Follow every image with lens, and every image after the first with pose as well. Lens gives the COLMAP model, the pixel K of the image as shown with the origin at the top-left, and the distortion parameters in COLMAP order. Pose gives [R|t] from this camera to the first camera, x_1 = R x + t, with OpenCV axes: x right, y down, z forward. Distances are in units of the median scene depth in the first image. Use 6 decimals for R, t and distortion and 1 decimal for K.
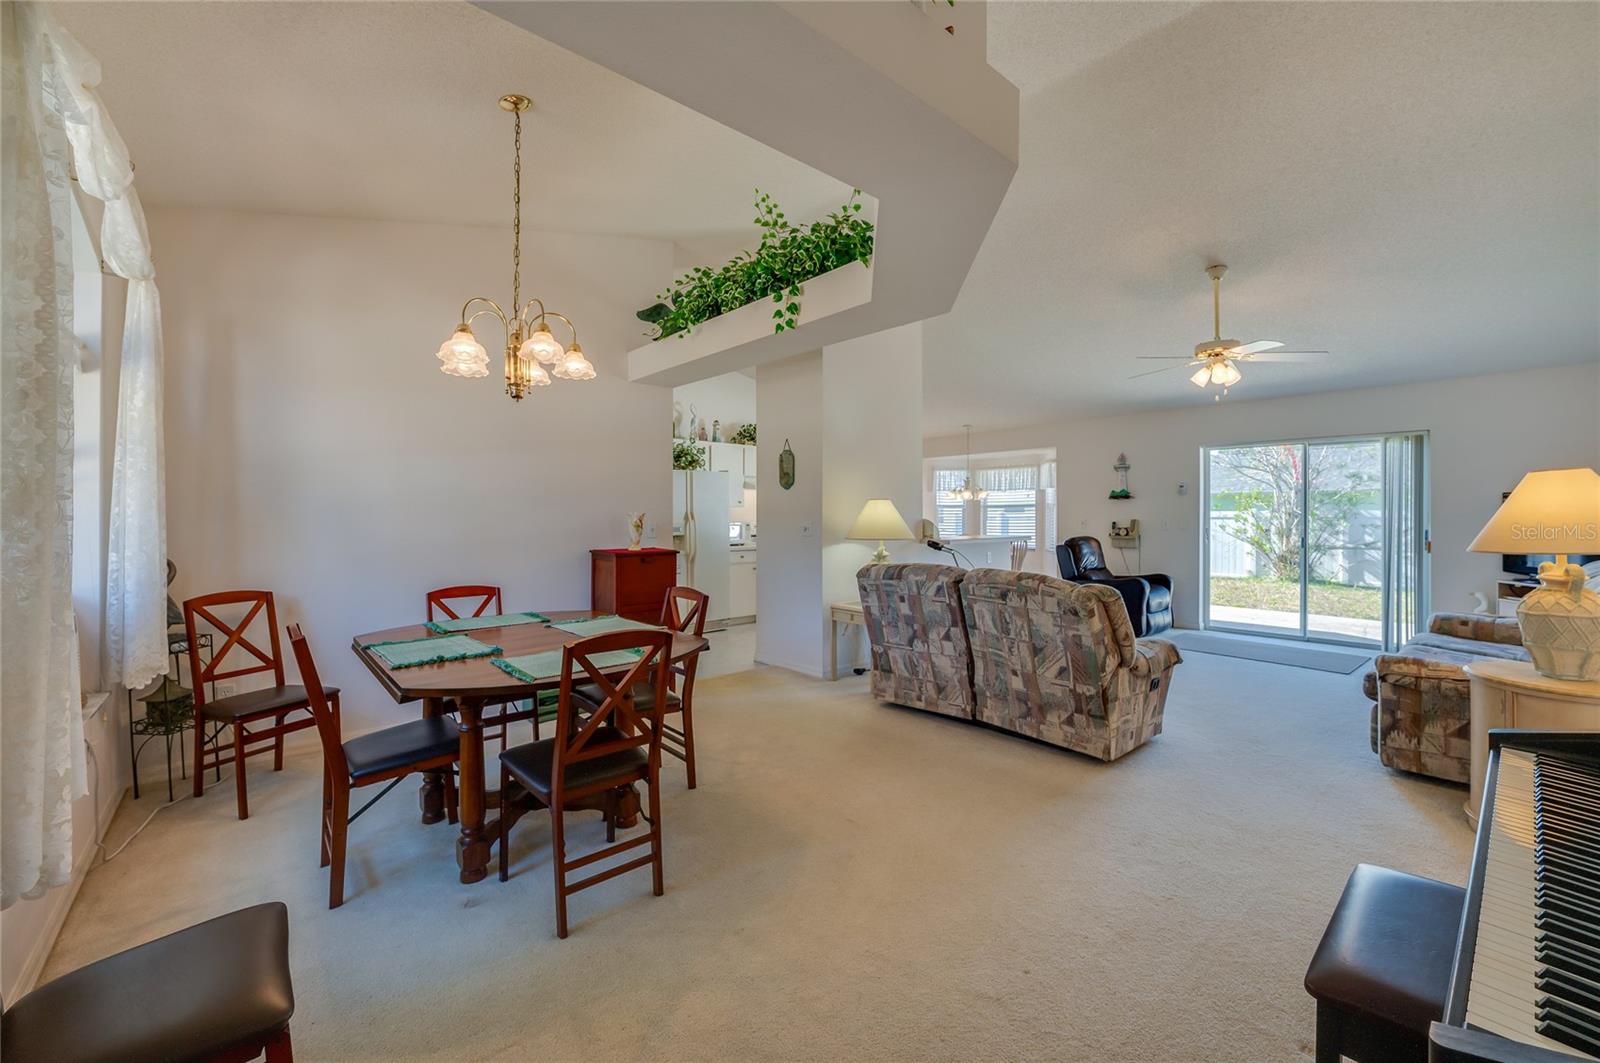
lens RADIAL K [[644.3, 0, 819.5], [0, 644.3, 520.7], [0, 0, 1]] dist [-0.014930, 0.000118]
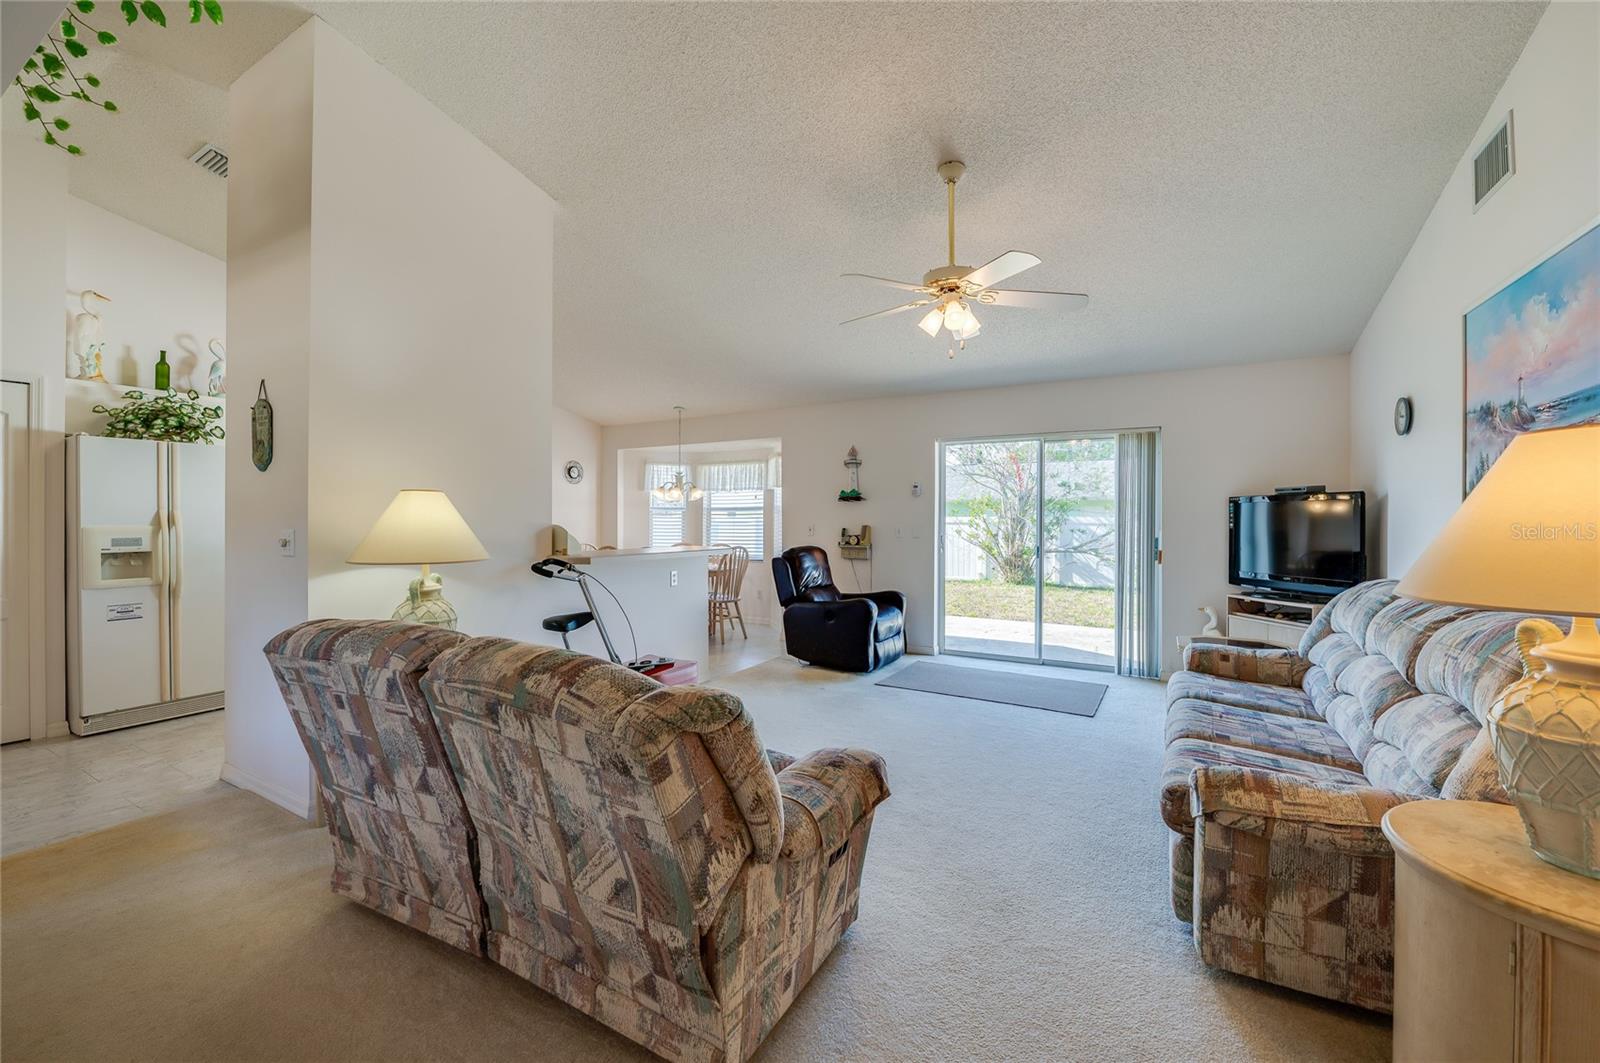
lens RADIAL K [[645.5, 0, 802.6], [0, 645.5, 530.9], [0, 0, 1]] dist [-0.013314, 0.000009]
pose [[0.947842, -0.001075, 0.318737, 0.275209], [-0.001895, 0.999958, 0.009008, -0.004112], [-0.318734, -0.009142, 0.947800, 0.434330]]
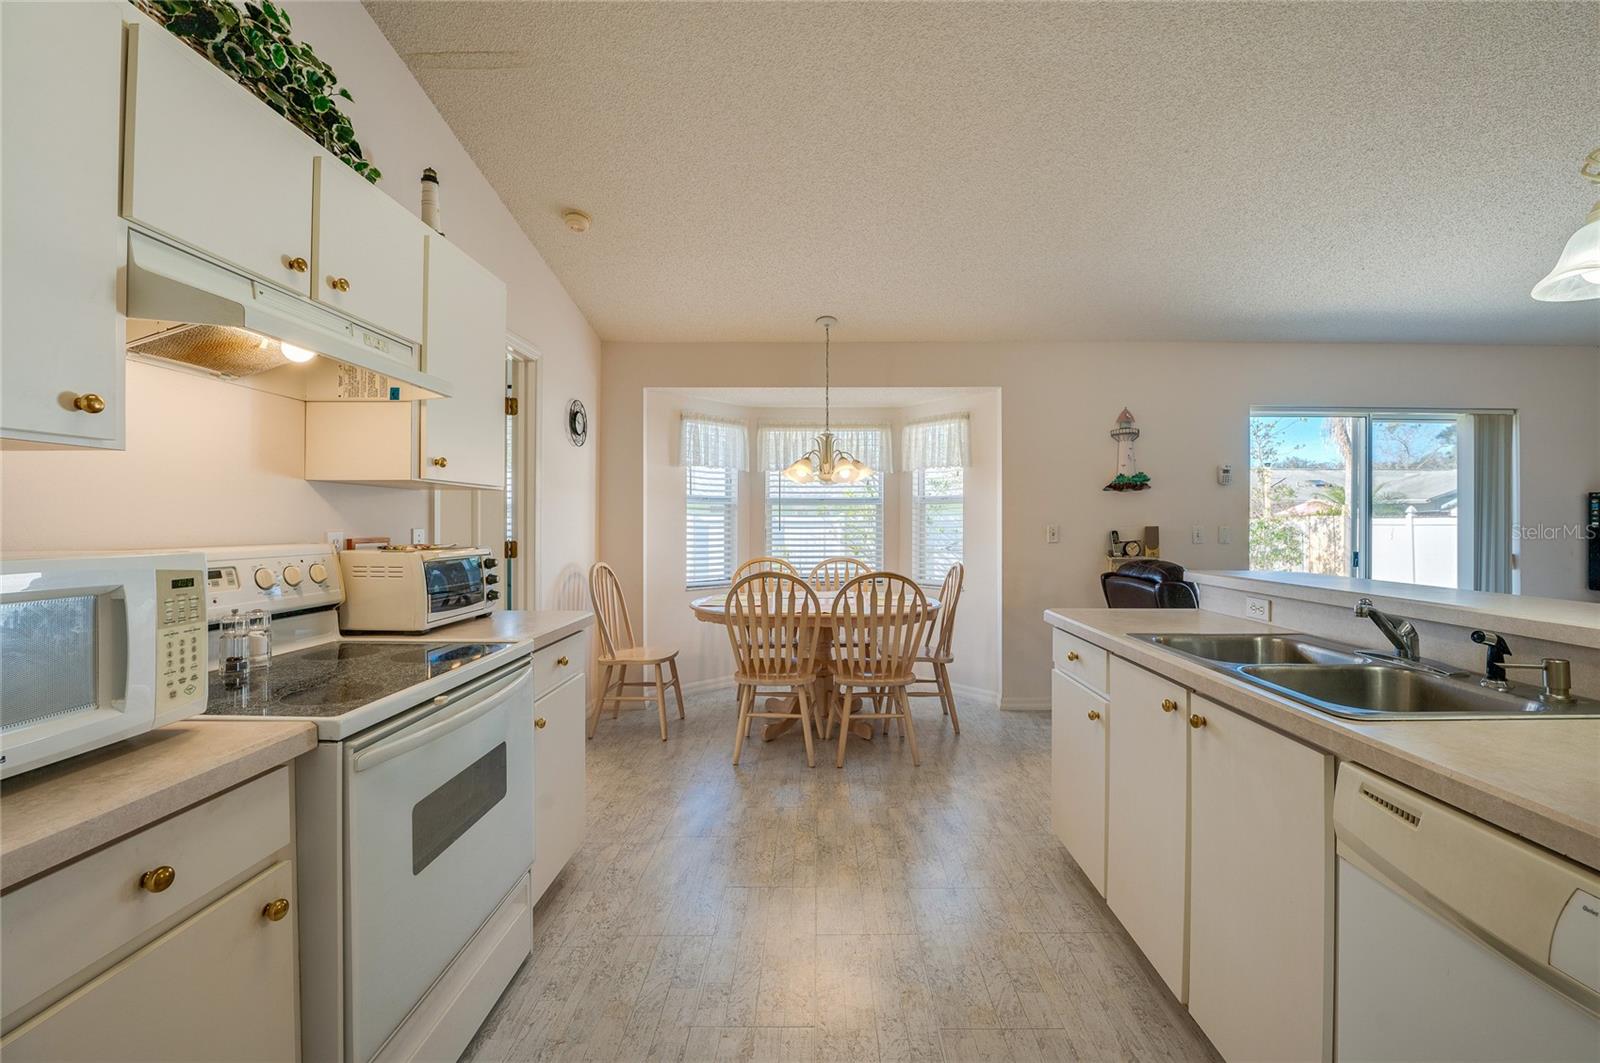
lens RADIAL K [[645.5, 0, 802.6], [0, 645.5, 530.9], [0, 0, 1]] dist [-0.013314, 0.000009]
pose [[0.665705, -0.009790, 0.746151, -0.268495], [0.004846, 0.999950, 0.008796, -0.008733], [-0.746200, -0.002240, 0.665719, 1.640860]]
